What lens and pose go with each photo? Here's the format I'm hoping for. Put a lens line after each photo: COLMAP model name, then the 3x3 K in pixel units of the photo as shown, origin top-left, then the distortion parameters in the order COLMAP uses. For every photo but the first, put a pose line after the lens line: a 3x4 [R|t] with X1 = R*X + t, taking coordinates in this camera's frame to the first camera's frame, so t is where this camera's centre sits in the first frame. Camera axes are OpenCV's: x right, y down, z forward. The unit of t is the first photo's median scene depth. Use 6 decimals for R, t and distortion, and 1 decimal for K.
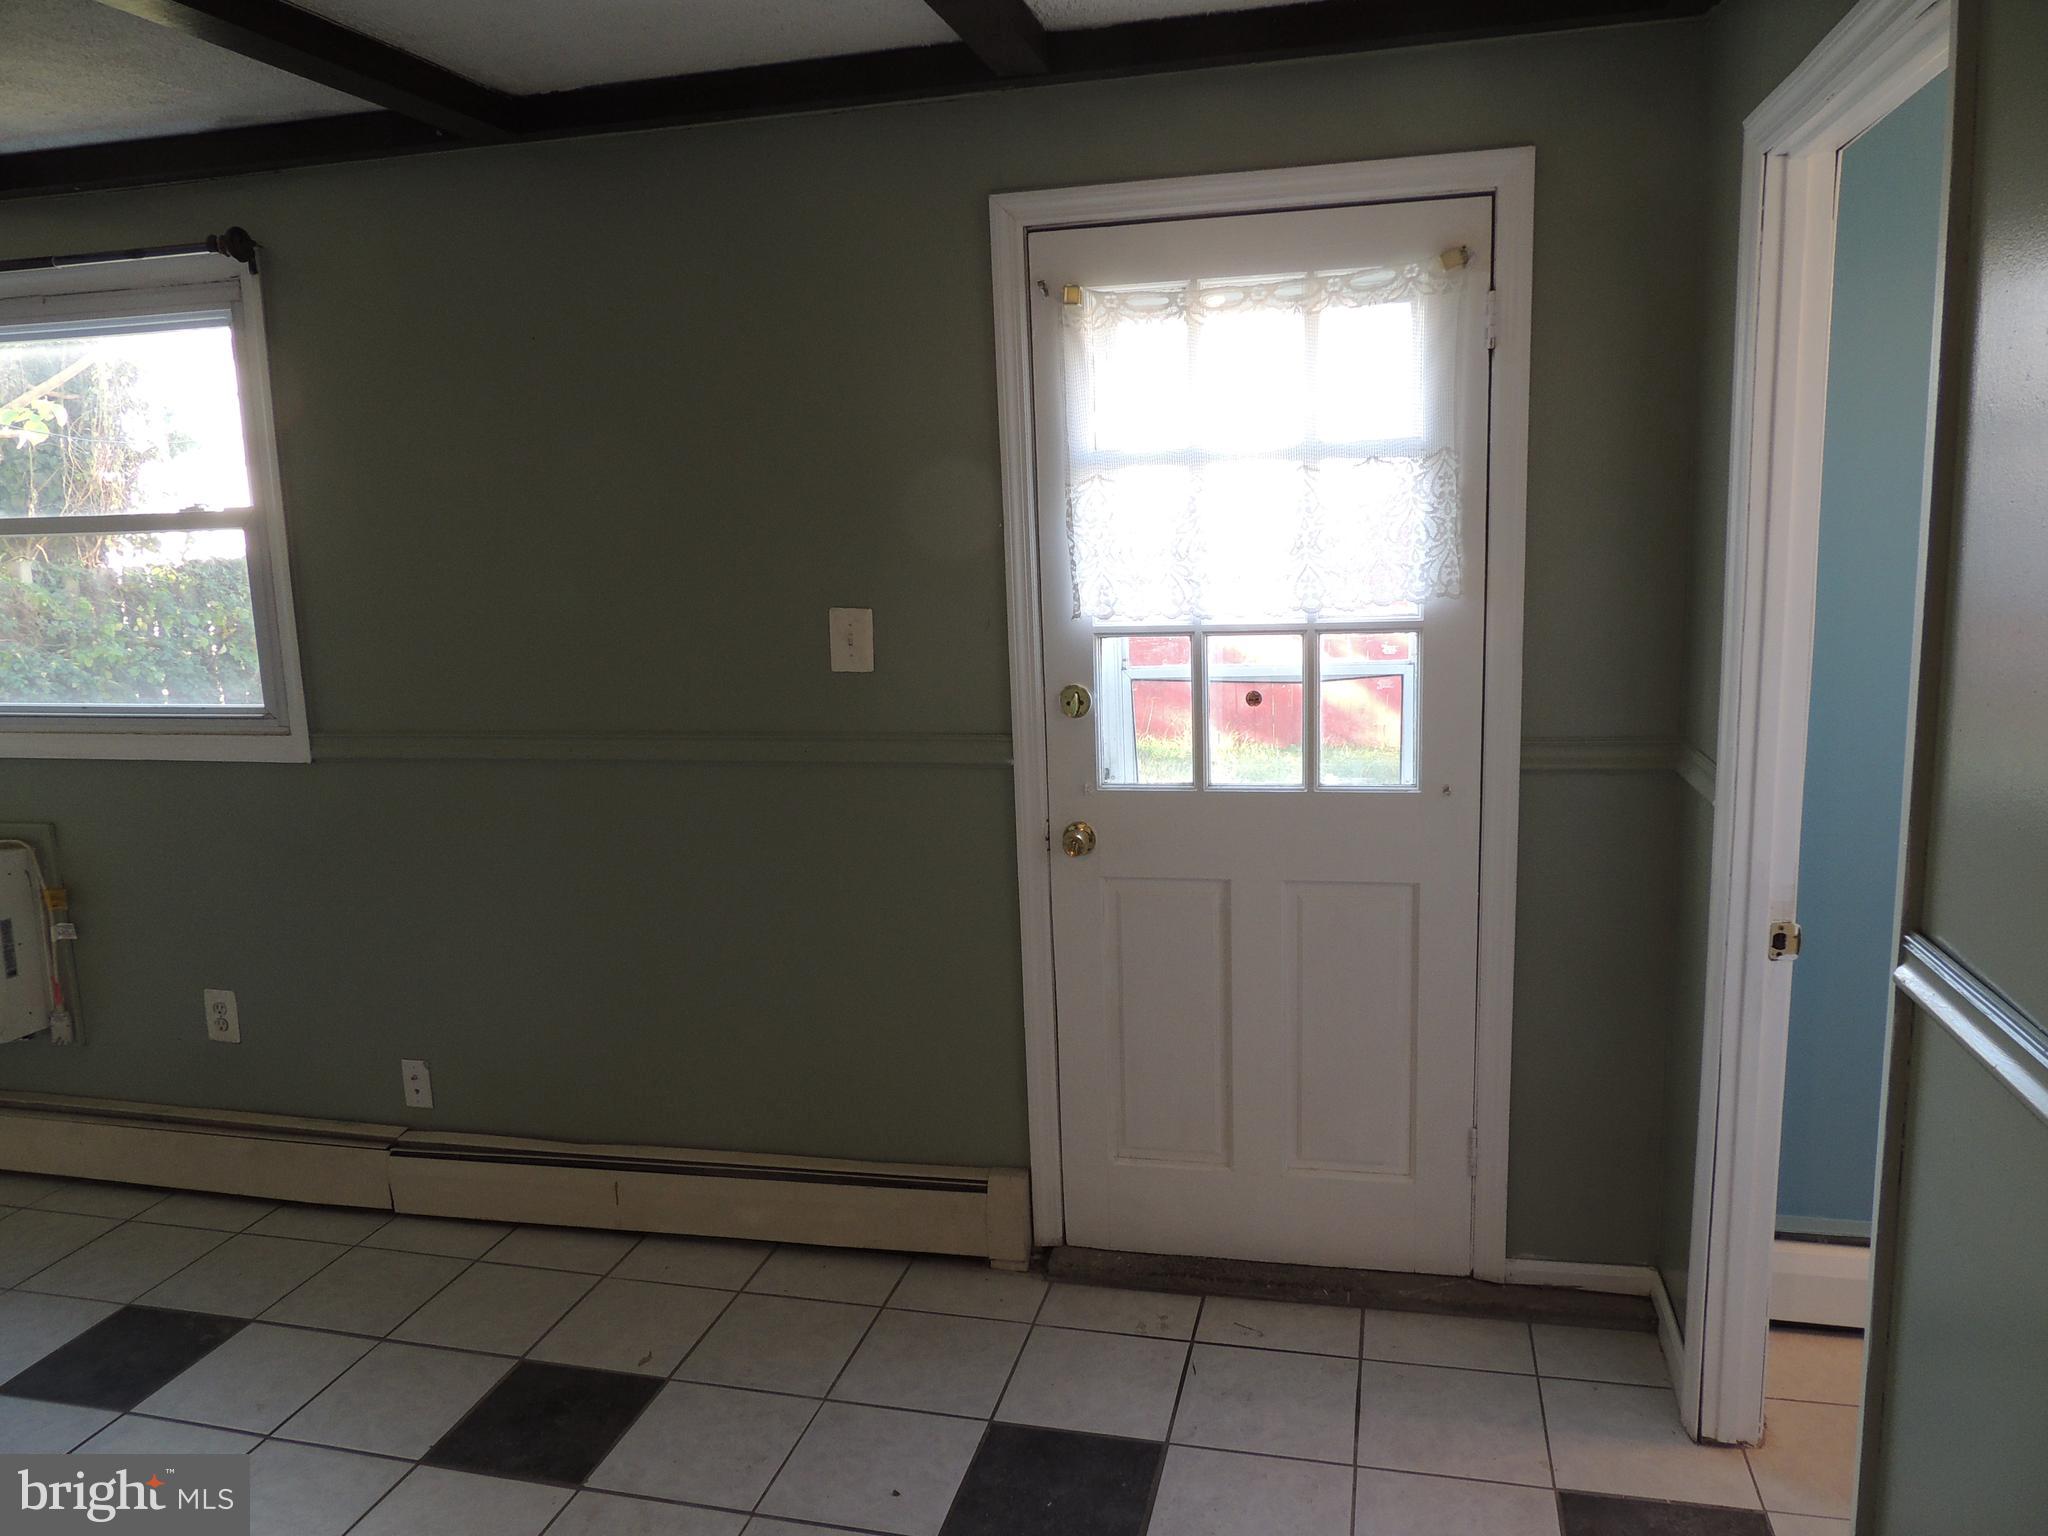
lens RADIAL K [[1454.8, 0, 1031.7], [0, 1454.8, 774.5], [0, 0, 1]] dist [-0.021467, 0.000100]
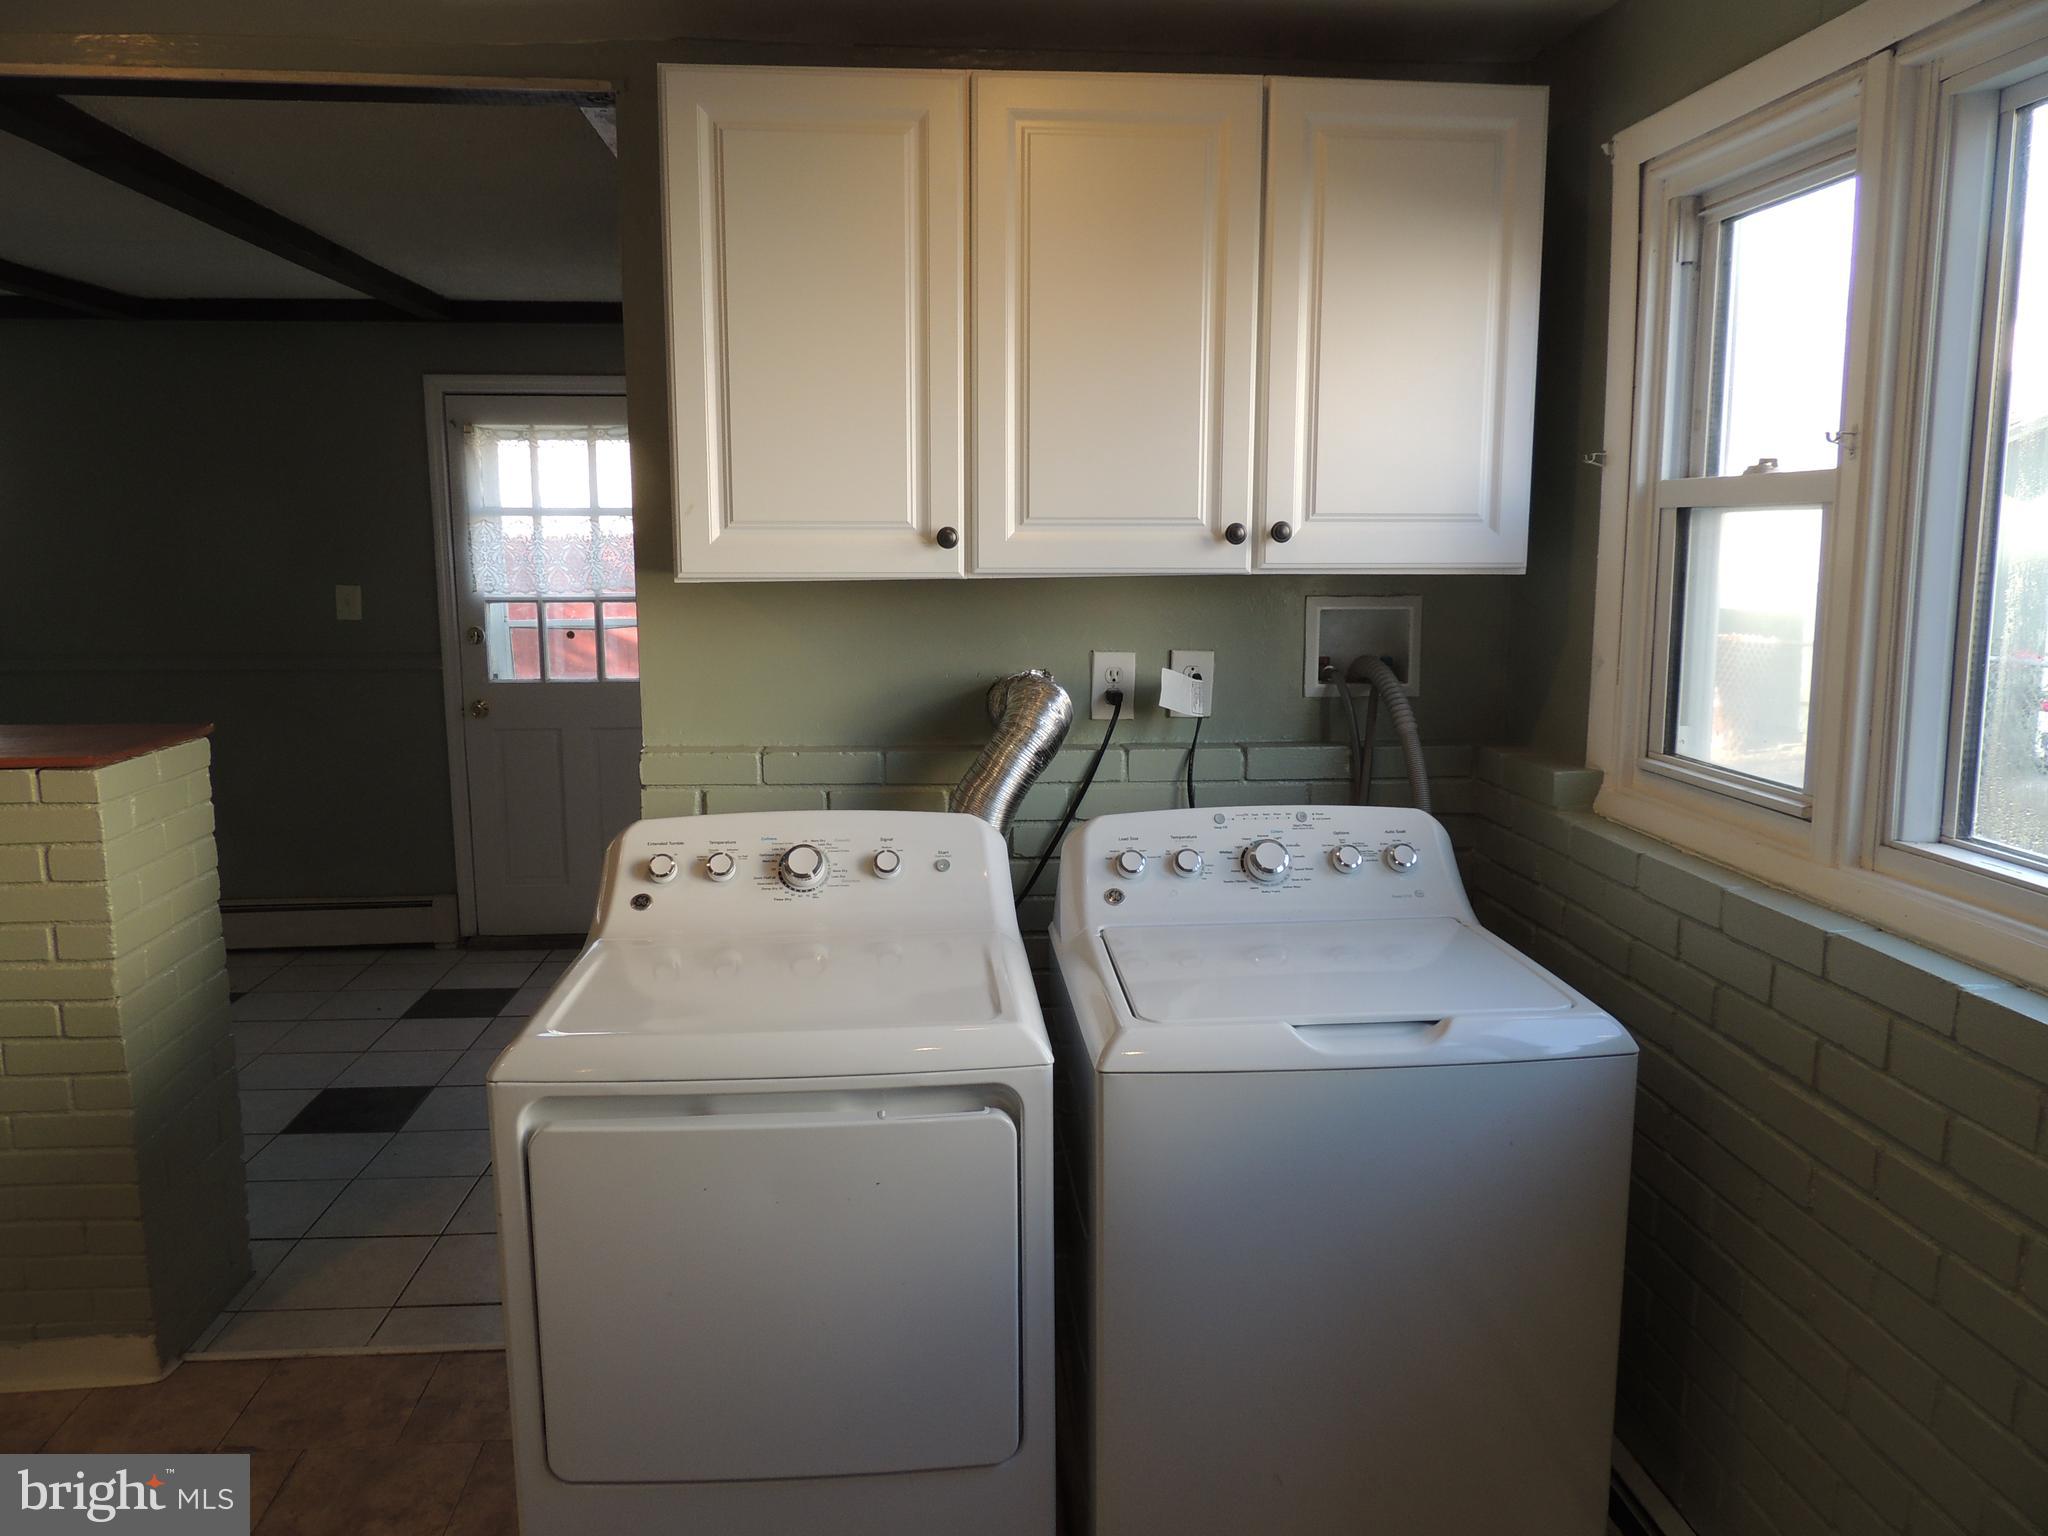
lens RADIAL K [[1464.0, 0, 1029.8], [0, 1464.0, 773.4], [0, 0, 1]] dist [-0.028106, -0.002204]
pose [[0.948071, -0.014328, 0.317735, 0.111462], [0.021099, 0.999618, -0.017879, 0.183591], [-0.317357, 0.023655, 0.948011, -1.067740]]
